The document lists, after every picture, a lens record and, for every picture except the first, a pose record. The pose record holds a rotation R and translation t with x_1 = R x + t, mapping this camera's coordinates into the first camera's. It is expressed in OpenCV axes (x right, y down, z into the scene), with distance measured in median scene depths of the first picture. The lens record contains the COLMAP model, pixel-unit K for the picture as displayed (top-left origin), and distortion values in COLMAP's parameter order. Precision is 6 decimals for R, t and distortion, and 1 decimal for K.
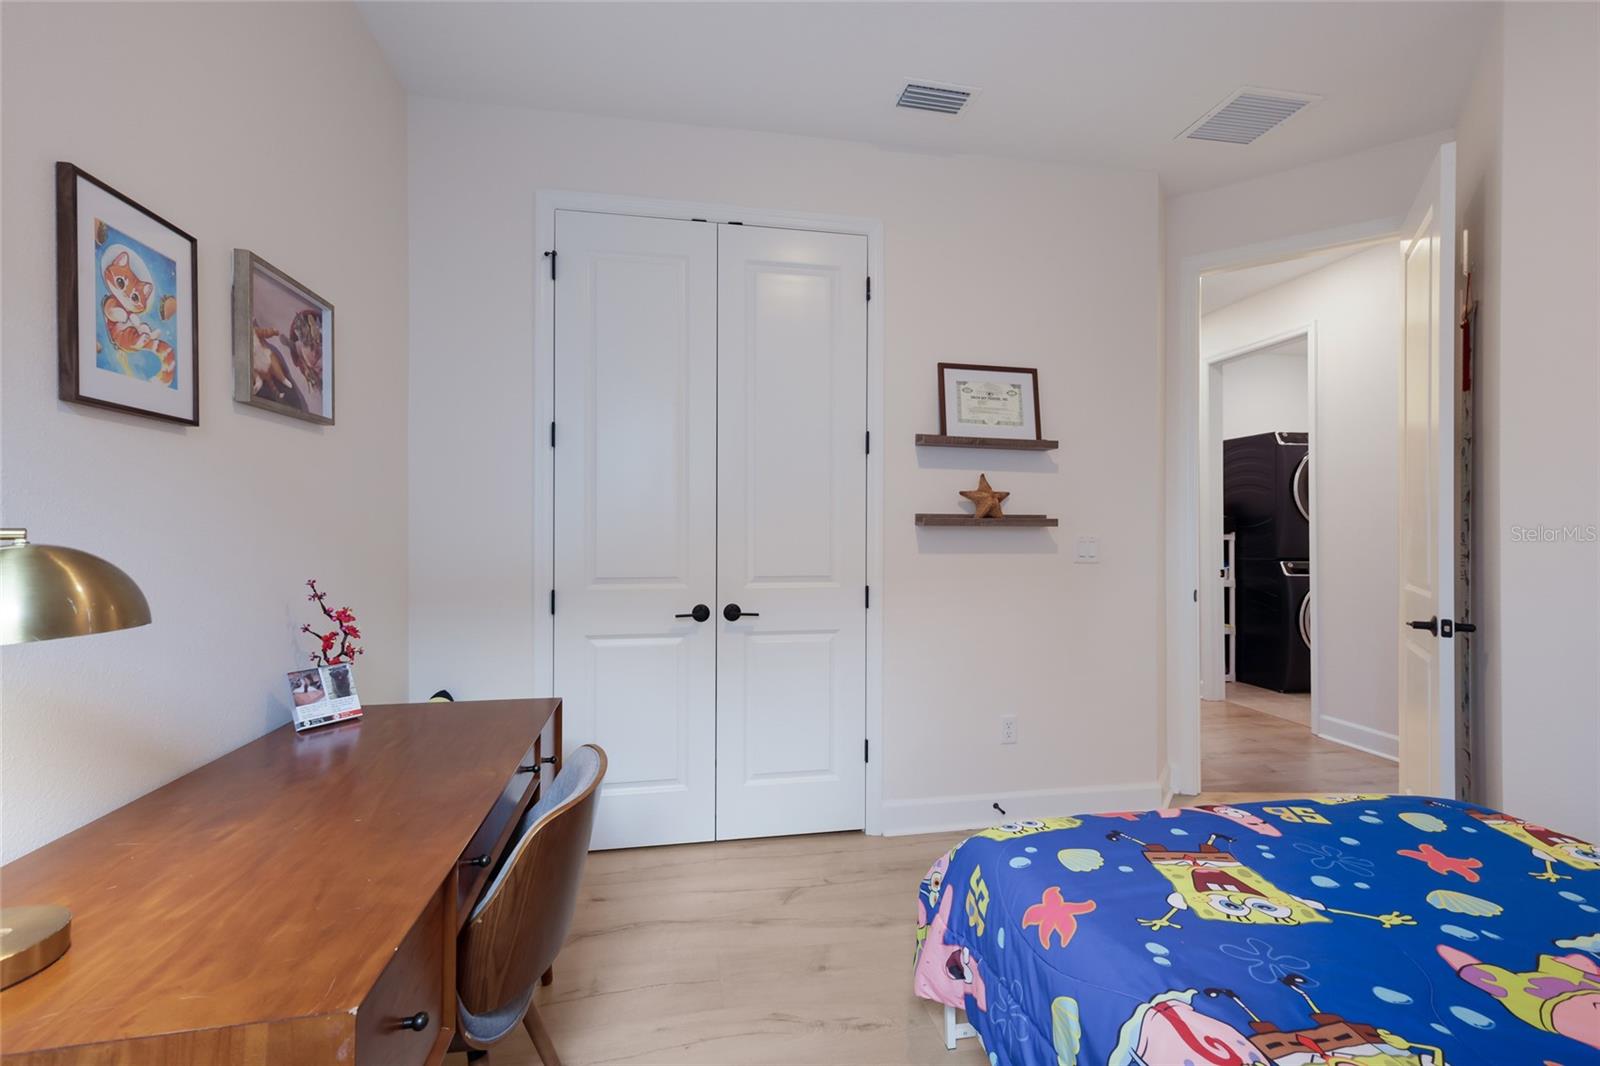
lens RADIAL K [[706.0, 0, 806.1], [0, 706.0, 514.7], [0, 0, 1]] dist [0.011663, 0.001002]
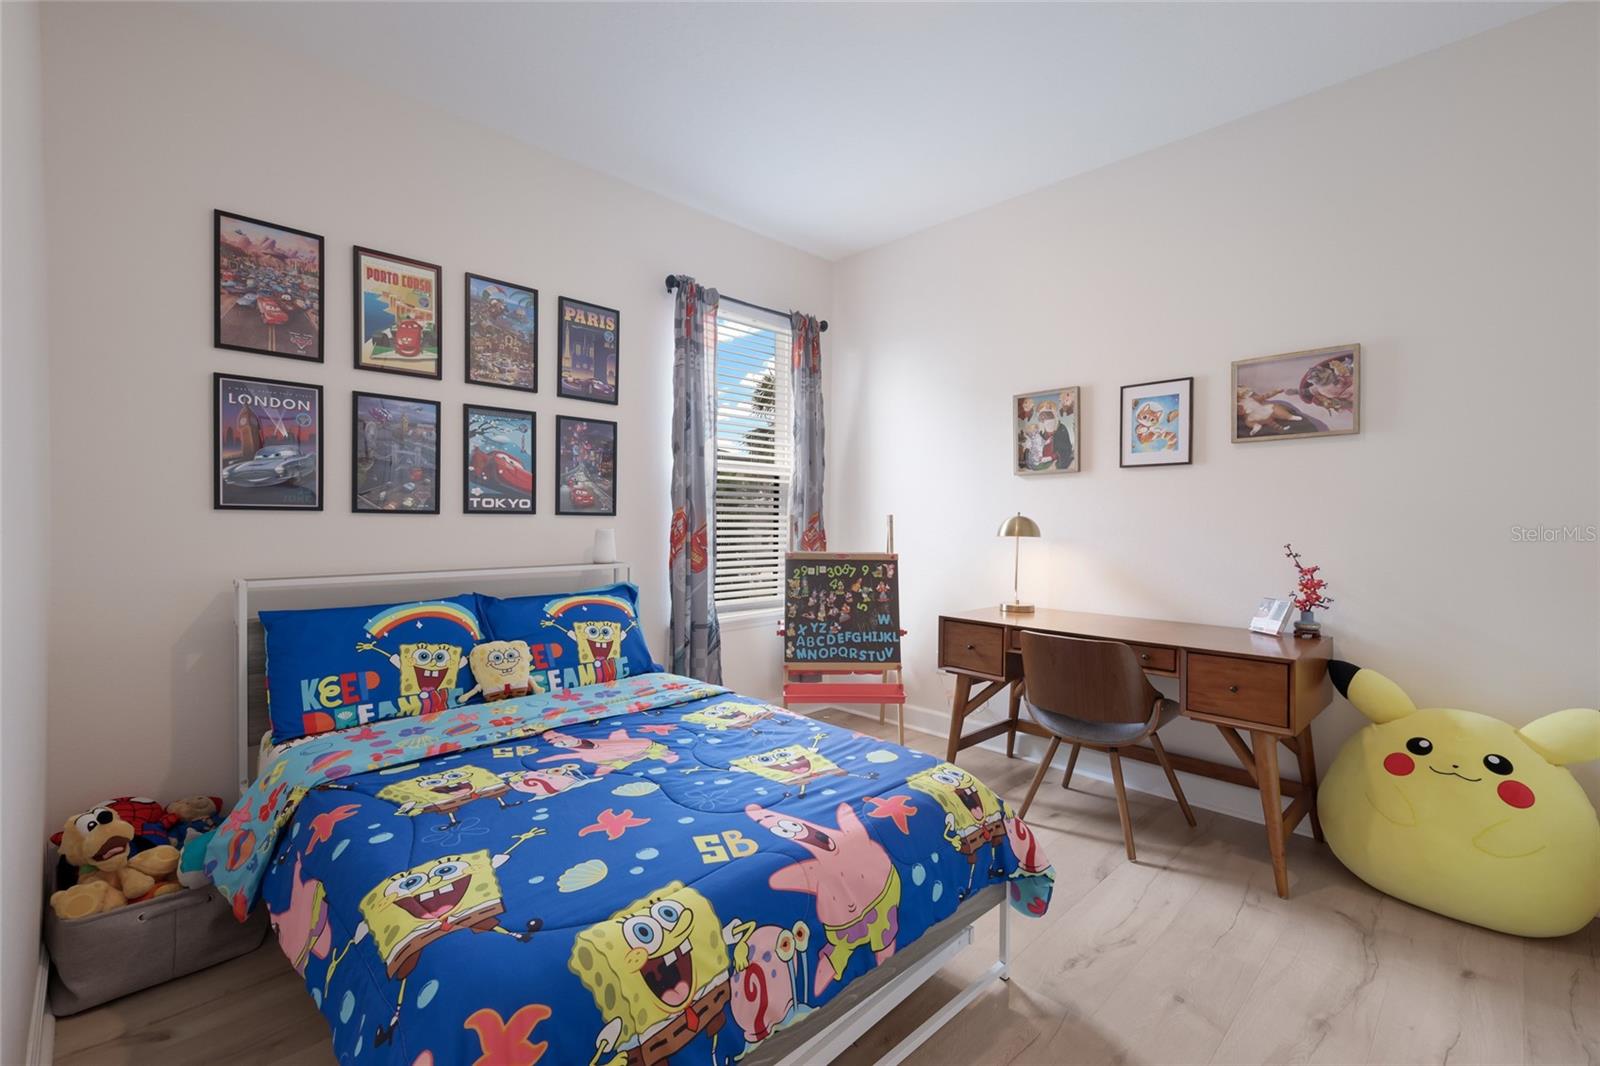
lens RADIAL K [[706.0, 0, 804.1], [0, 706.0, 529.2], [0, 0, 1]] dist [0.011663, 0.001002]
pose [[-0.828119, 0.003485, -0.560541, 1.324062], [0.003449, 0.999993, 0.001122, 0.065809], [0.560542, -0.001004, -0.828126, 2.141285]]
